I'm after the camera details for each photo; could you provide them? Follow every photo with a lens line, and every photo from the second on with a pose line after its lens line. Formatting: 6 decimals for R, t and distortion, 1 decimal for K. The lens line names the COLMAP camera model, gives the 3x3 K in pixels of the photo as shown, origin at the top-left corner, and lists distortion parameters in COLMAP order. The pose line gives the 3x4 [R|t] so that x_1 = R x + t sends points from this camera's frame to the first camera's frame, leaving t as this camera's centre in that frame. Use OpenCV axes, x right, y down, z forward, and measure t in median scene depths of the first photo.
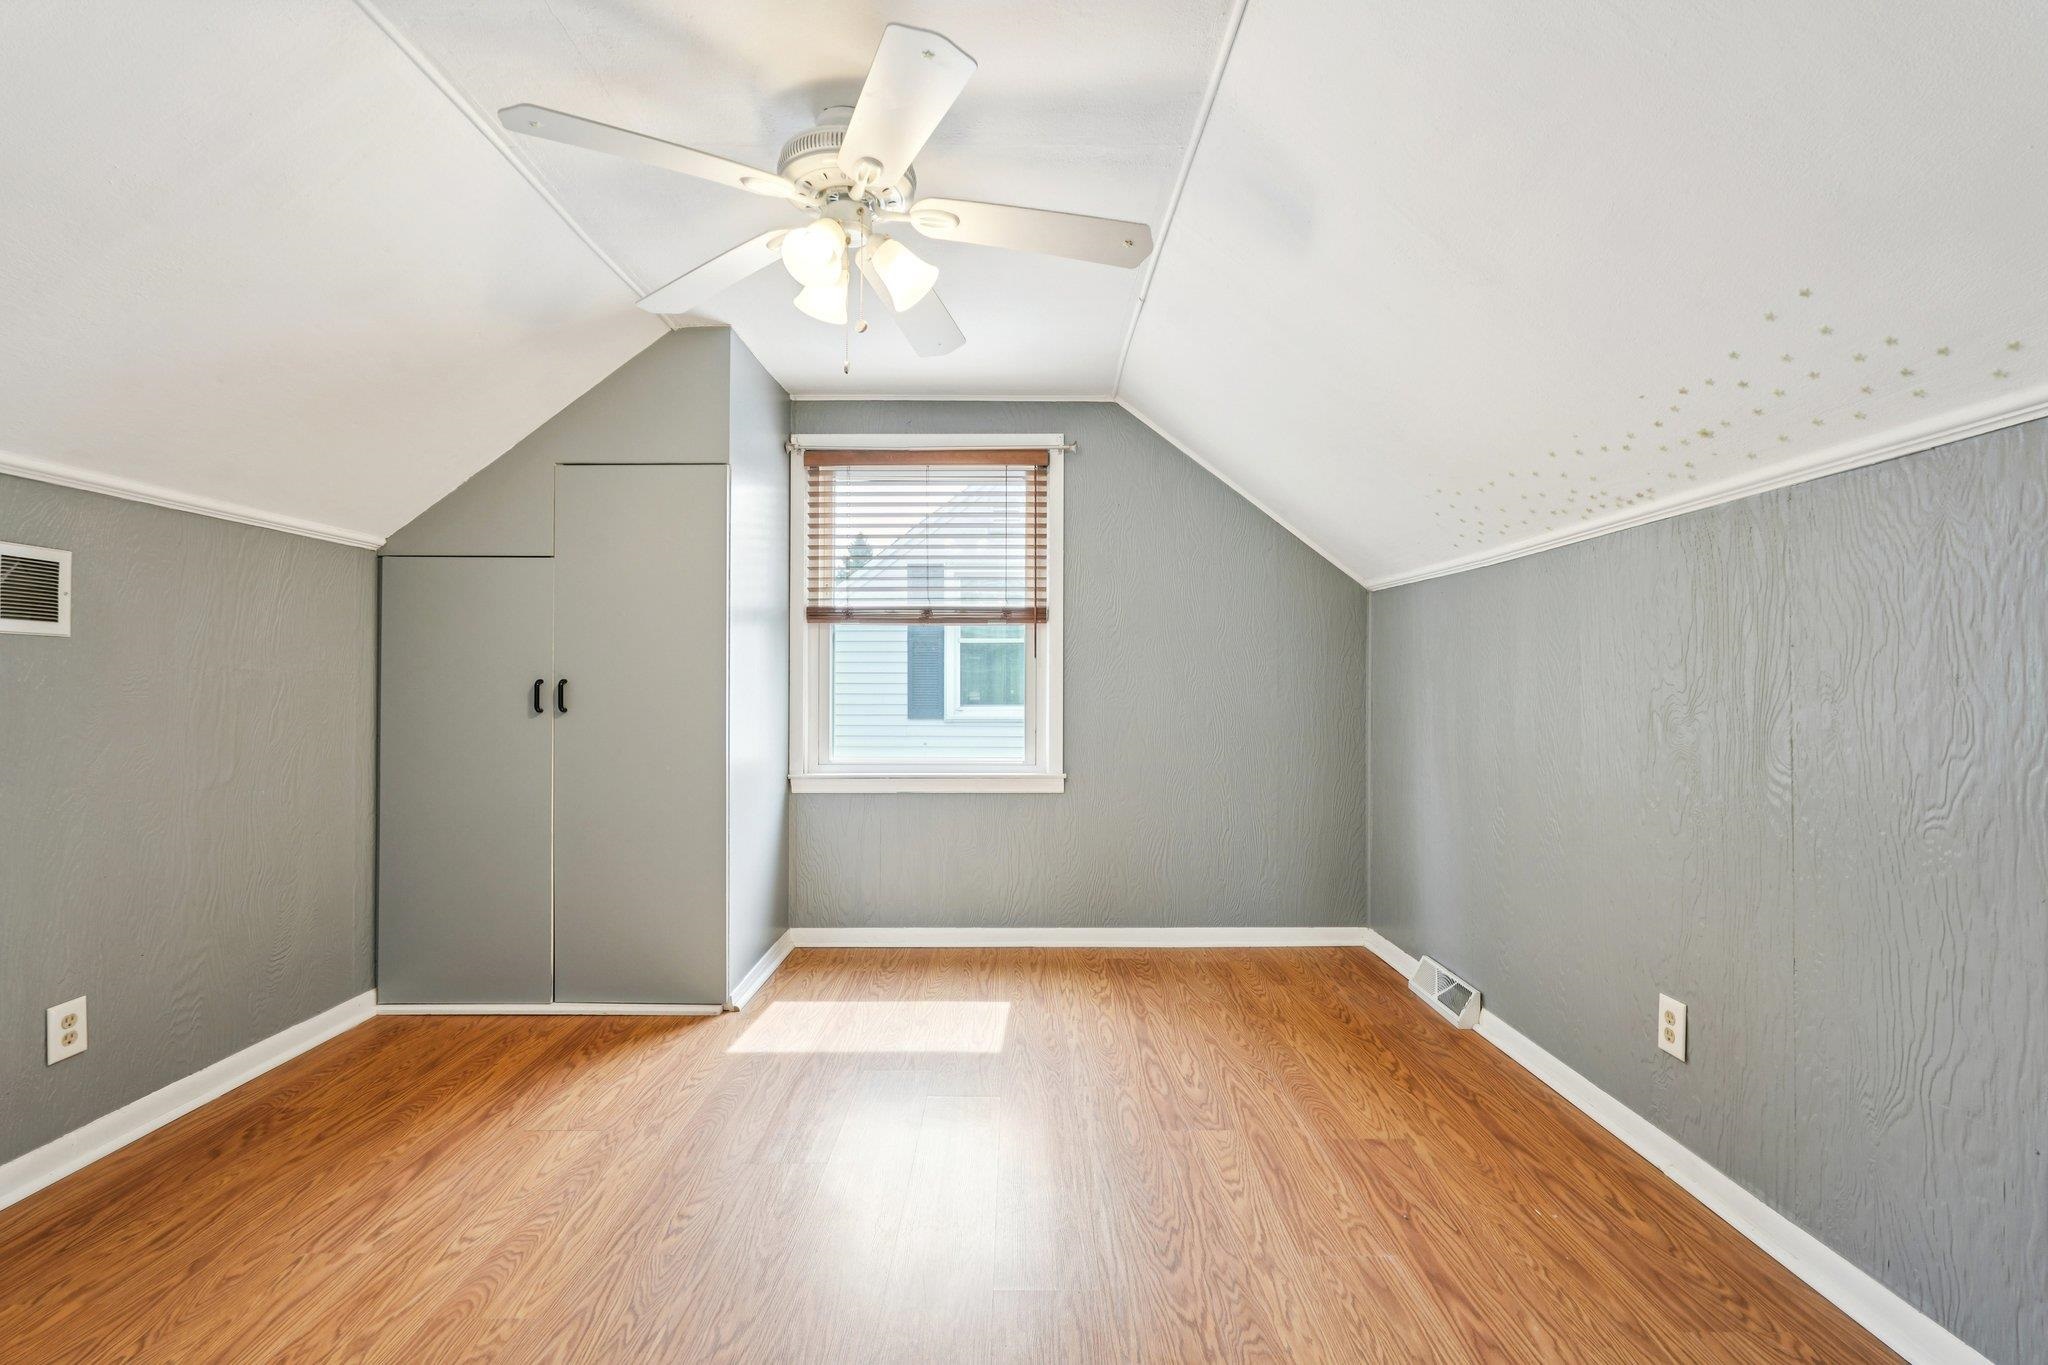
lens RADIAL K [[913.5, 0, 1024.0], [0, 913.5, 682.5], [0, 0, 1]] dist [-0.002011, 0.000061]
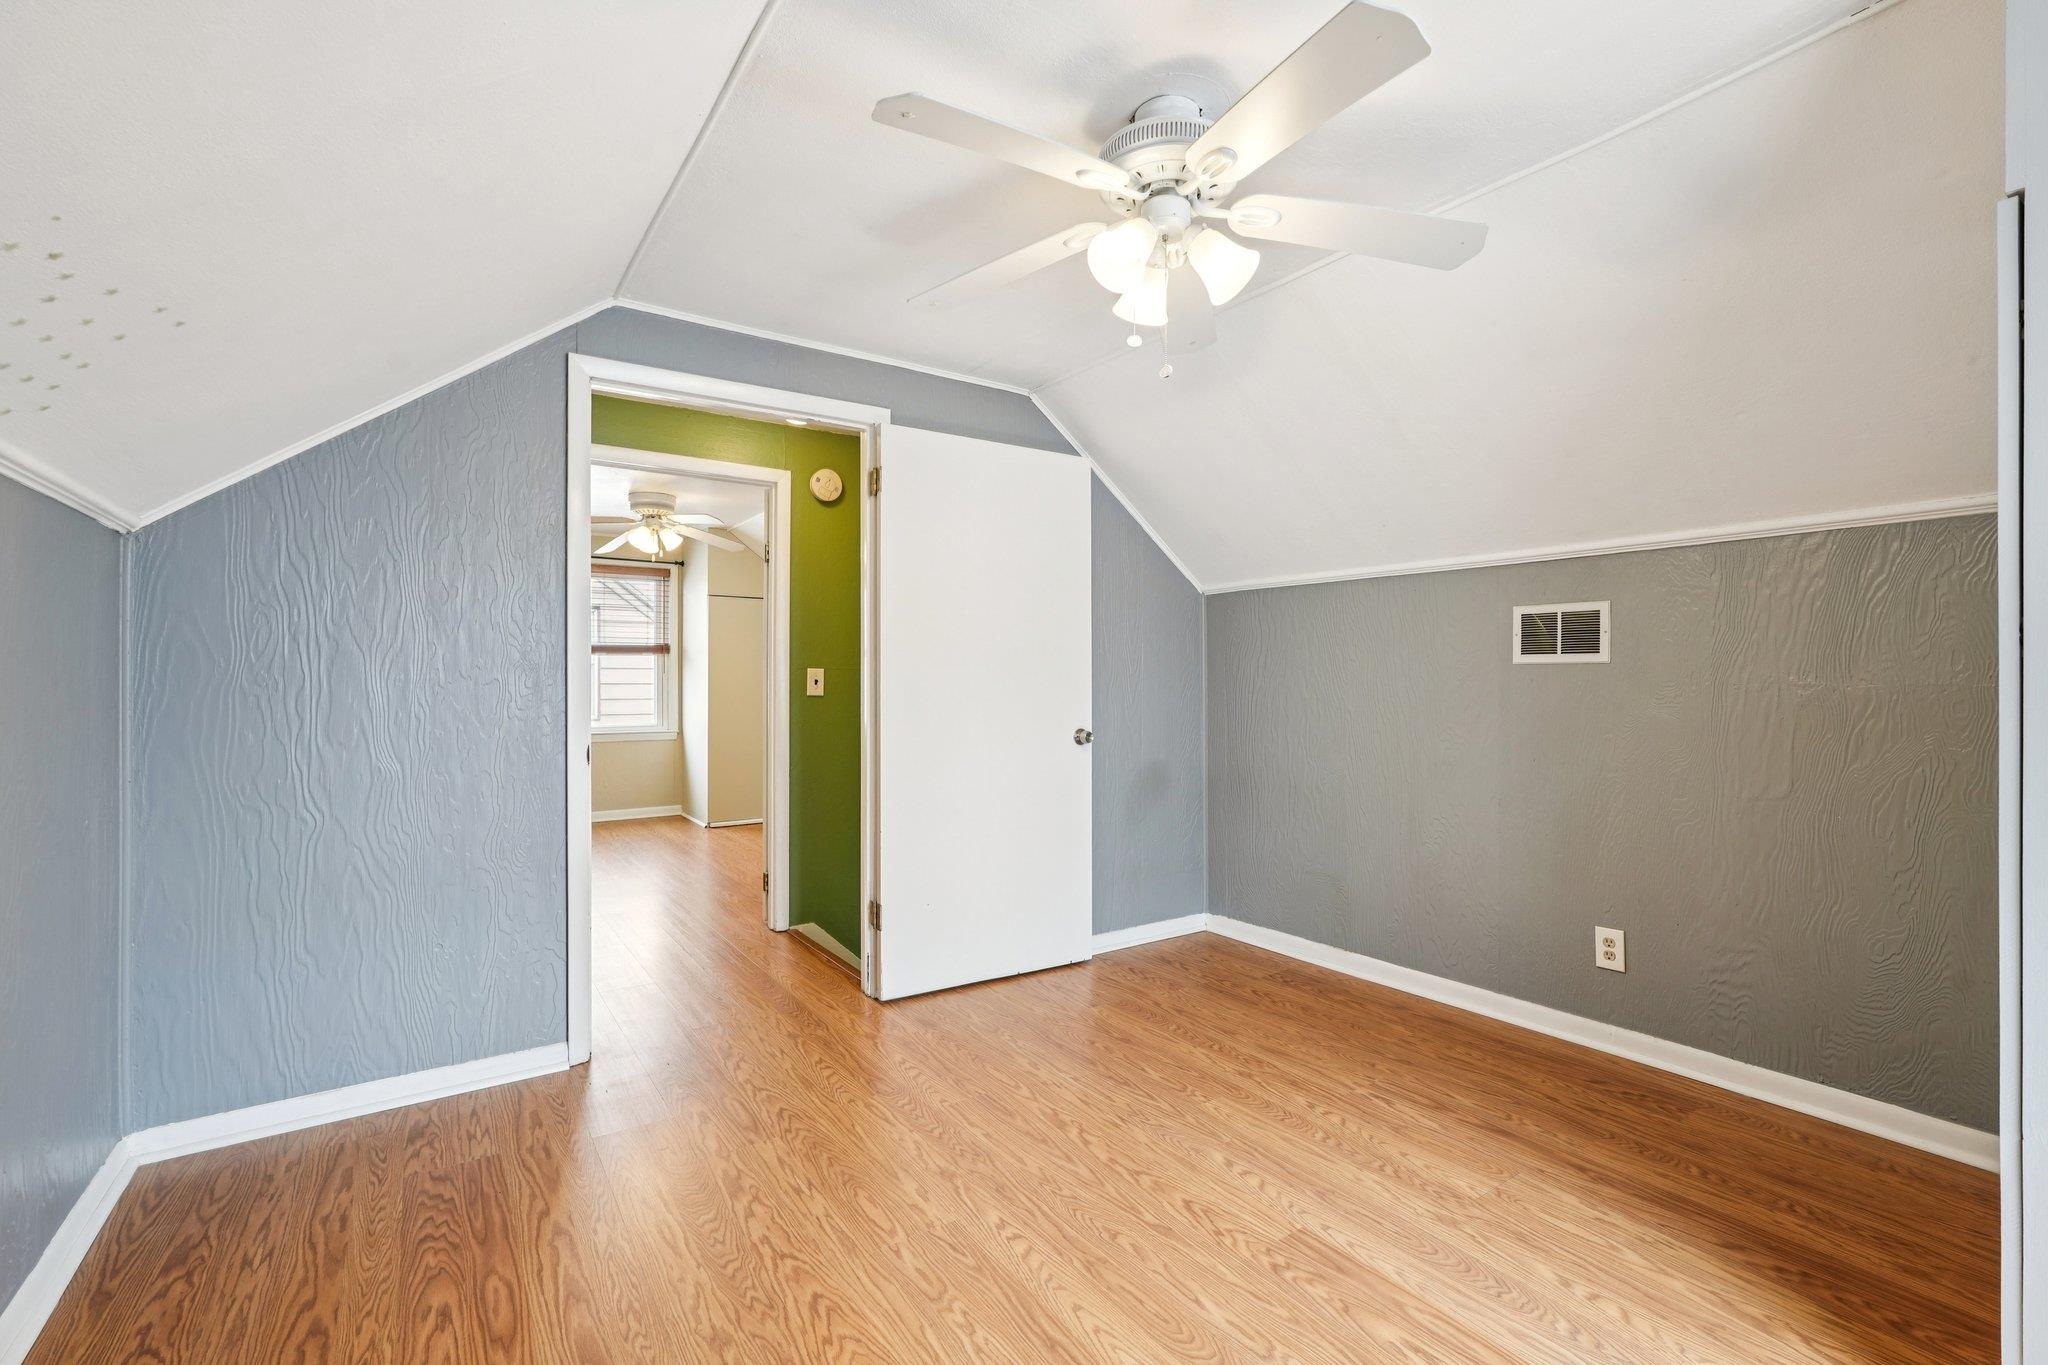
lens RADIAL K [[892.0, 0, 1021.2], [0, 892.0, 681.2], [0, 0, 1]] dist [-0.024275, 0.012734]
pose [[-0.831744, -0.004488, -0.555142, 0.431888], [-0.001439, 0.999981, -0.005929, -0.013548], [0.555158, -0.004133, -0.831735, 1.623056]]
